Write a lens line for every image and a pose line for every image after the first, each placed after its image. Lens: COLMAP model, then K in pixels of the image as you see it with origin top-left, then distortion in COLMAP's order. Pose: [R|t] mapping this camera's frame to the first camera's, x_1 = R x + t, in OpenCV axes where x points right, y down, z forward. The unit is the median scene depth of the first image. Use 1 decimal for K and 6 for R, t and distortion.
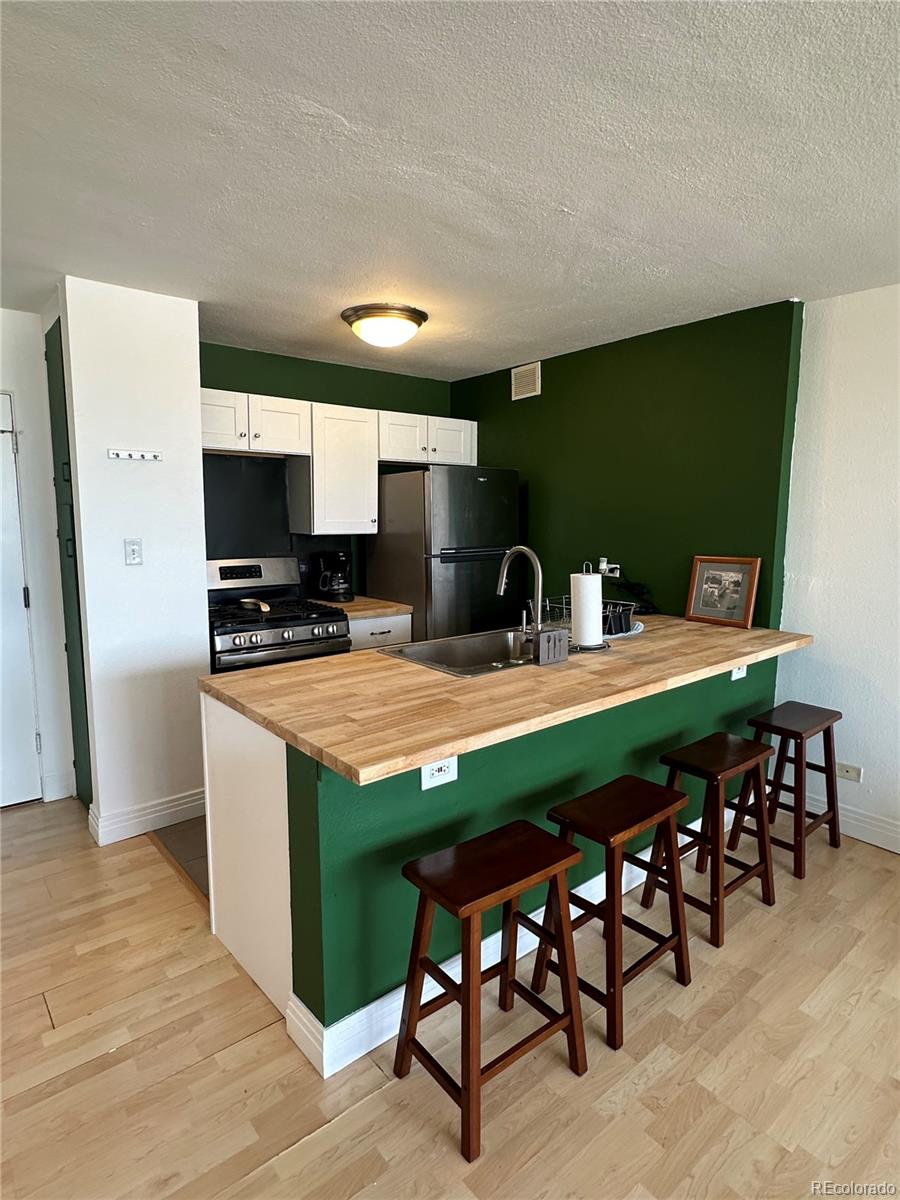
lens RADIAL K [[659.8, 0, 450.0], [0, 659.8, 600.0], [0, 0, 1]] dist [0.001366, 0.000262]
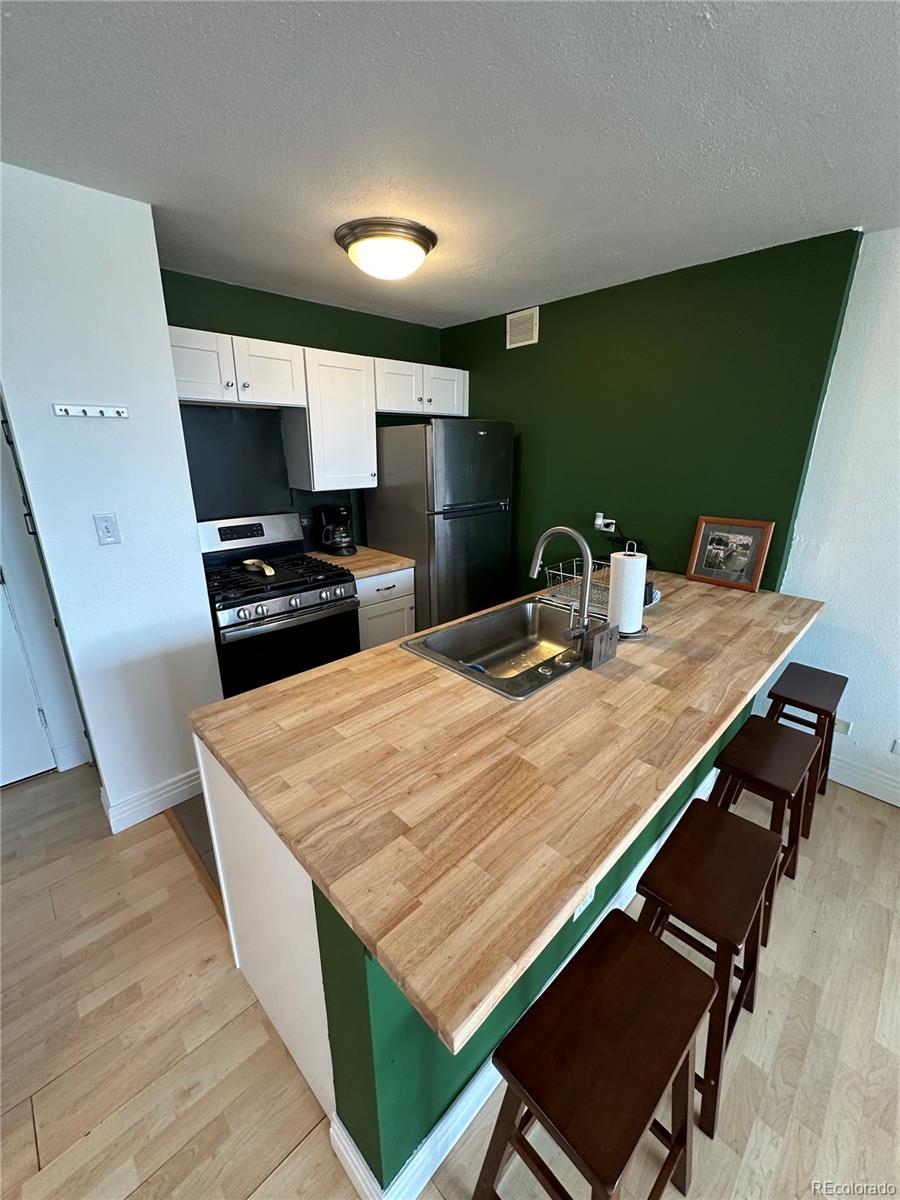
lens RADIAL K [[480.1, 0, 450.0], [0, 480.1, 600.0], [0, 0, 1]] dist [-0.001423, 0.000097]
pose [[0.996984, -0.023046, 0.074110, -0.067269], [0.009068, 0.982945, 0.183677, -0.076788], [-0.077079, -0.182451, 0.980189, 0.275034]]
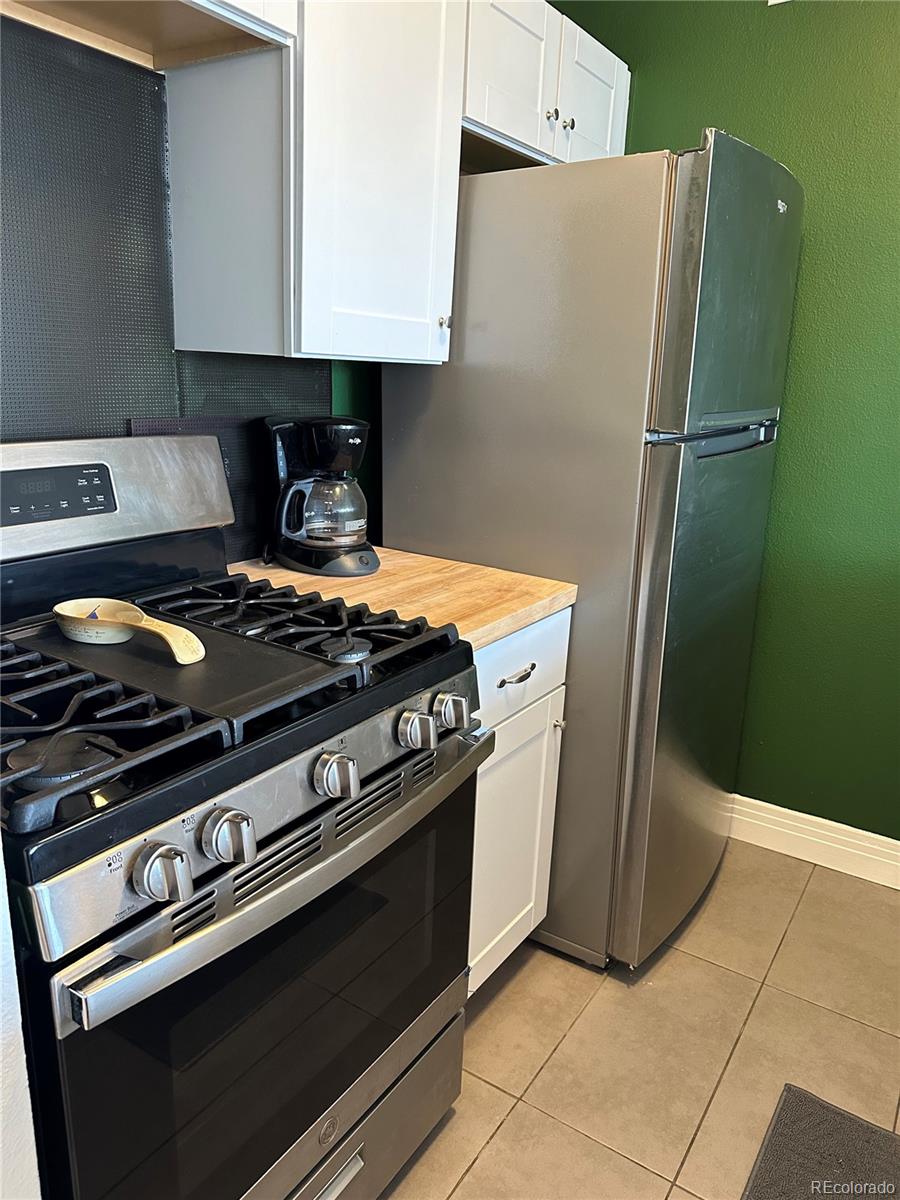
lens RADIAL K [[852.6, 0, 450.0], [0, 852.6, 600.0], [0, 0, 1]] dist [0.046824, 0.000496]
pose [[0.957788, -0.042516, 0.284313, -0.281644], [0.001748, 0.989846, 0.142132, -0.052585], [-0.287469, -0.135636, 0.948137, 0.679636]]
